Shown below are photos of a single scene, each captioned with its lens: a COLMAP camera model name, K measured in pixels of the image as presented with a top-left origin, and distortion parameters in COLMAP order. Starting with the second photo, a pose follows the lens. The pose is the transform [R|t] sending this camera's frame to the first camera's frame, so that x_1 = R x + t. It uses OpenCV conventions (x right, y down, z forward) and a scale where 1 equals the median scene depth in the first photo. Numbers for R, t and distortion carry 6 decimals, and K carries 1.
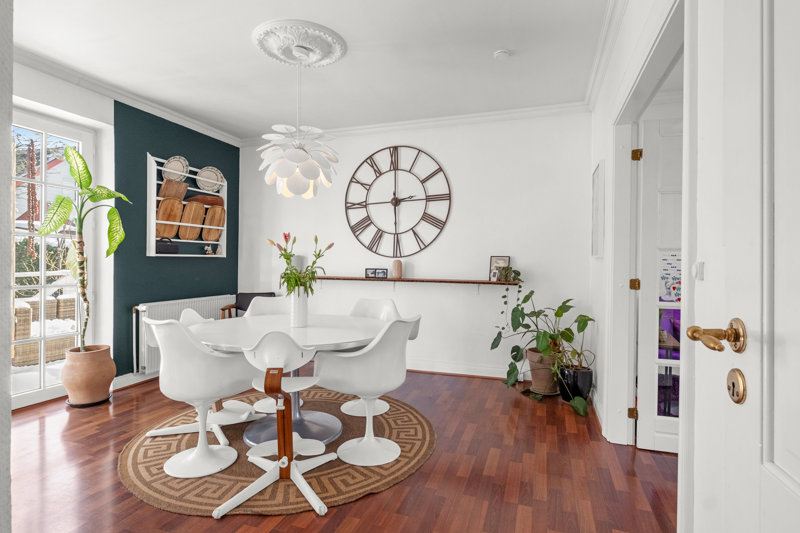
lens RADIAL K [[412.5, 0, 397.1], [0, 412.5, 261.8], [0, 0, 1]] dist [-0.002979, 0.000870]
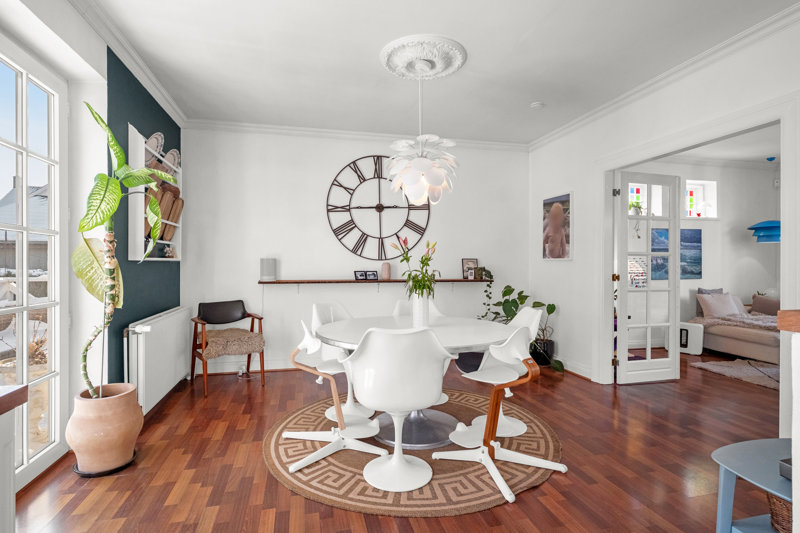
lens RADIAL K [[395.3, 0, 395.8], [0, 395.3, 263.3], [0, 0, 1]] dist [0.000986, -0.001264]
pose [[0.843898, -0.009037, 0.536428, -0.532599], [0.007319, 0.999959, 0.005332, -0.007591], [-0.536454, -0.000573, 0.843929, 0.118805]]
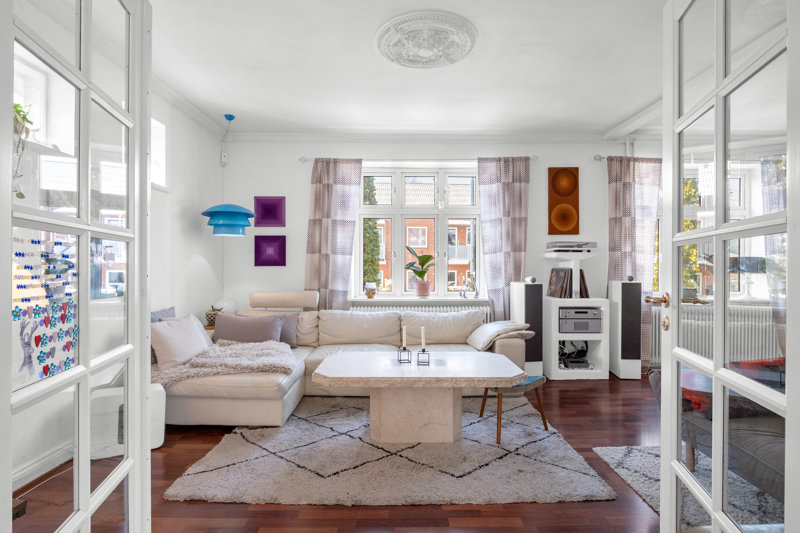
lens RADIAL K [[412.5, 0, 401.0], [0, 412.5, 269.9], [0, 0, 1]] dist [-0.002979, 0.000870]
pose [[-0.318341, -0.019007, 0.947786, 0.150741], [-0.001043, 0.999805, 0.019699, 0.000264], [-0.947976, 0.005282, -0.318299, 0.472214]]
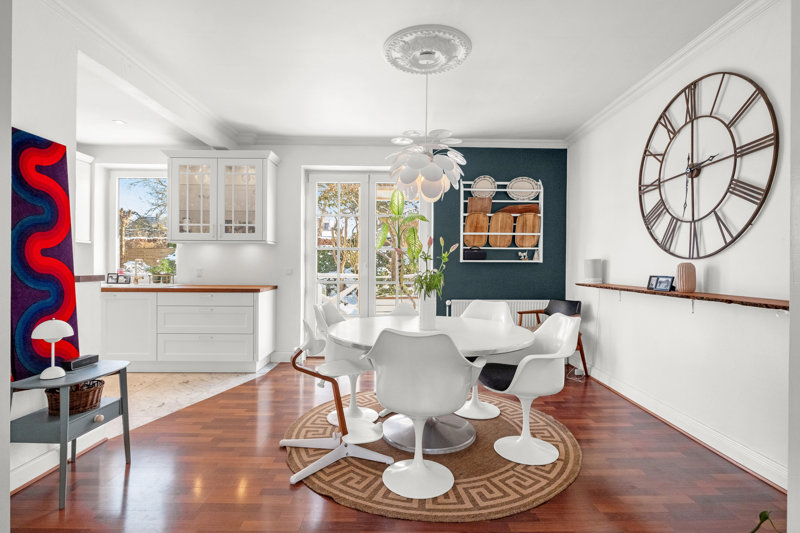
lens RADIAL K [[395.3, 0, 406.5], [0, 395.3, 262.9], [0, 0, 1]] dist [0.000986, -0.001264]
pose [[0.349642, -0.011628, -0.936811, 0.418648], [-0.005223, 0.999883, -0.014360, 0.006418], [0.936869, 0.009913, 0.349541, 0.392032]]
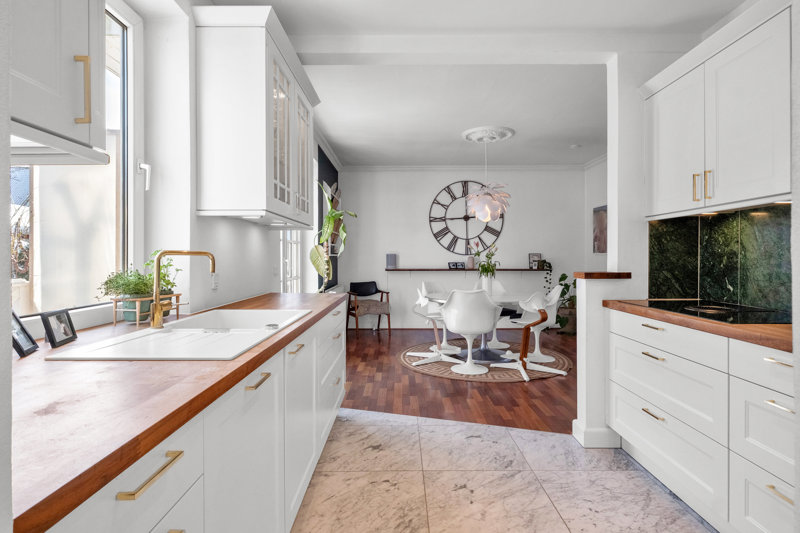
lens RADIAL K [[395.3, 0, 401.6], [0, 395.3, 261.5], [0, 0, 1]] dist [0.000986, -0.001264]
pose [[0.945242, -0.015571, 0.325998, -0.720383], [0.011455, 0.999829, 0.014542, -0.010617], [-0.326169, -0.010011, 0.945259, -0.296909]]
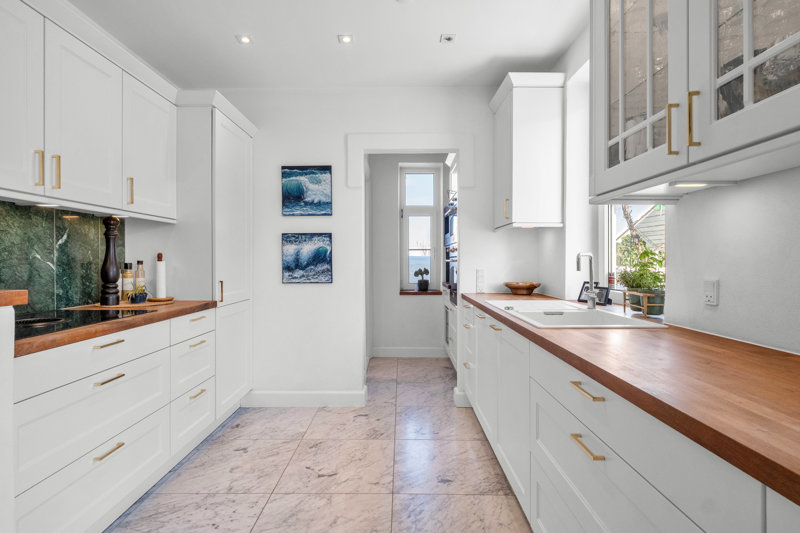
lens RADIAL K [[395.3, 0, 399.4], [0, 395.3, 264.3], [0, 0, 1]] dist [0.000986, -0.001264]
pose [[-0.948113, -0.007903, -0.317834, -0.444939], [-0.008781, 0.999961, 0.001330, -0.002631], [0.317811, 0.004052, -0.948145, 0.456951]]
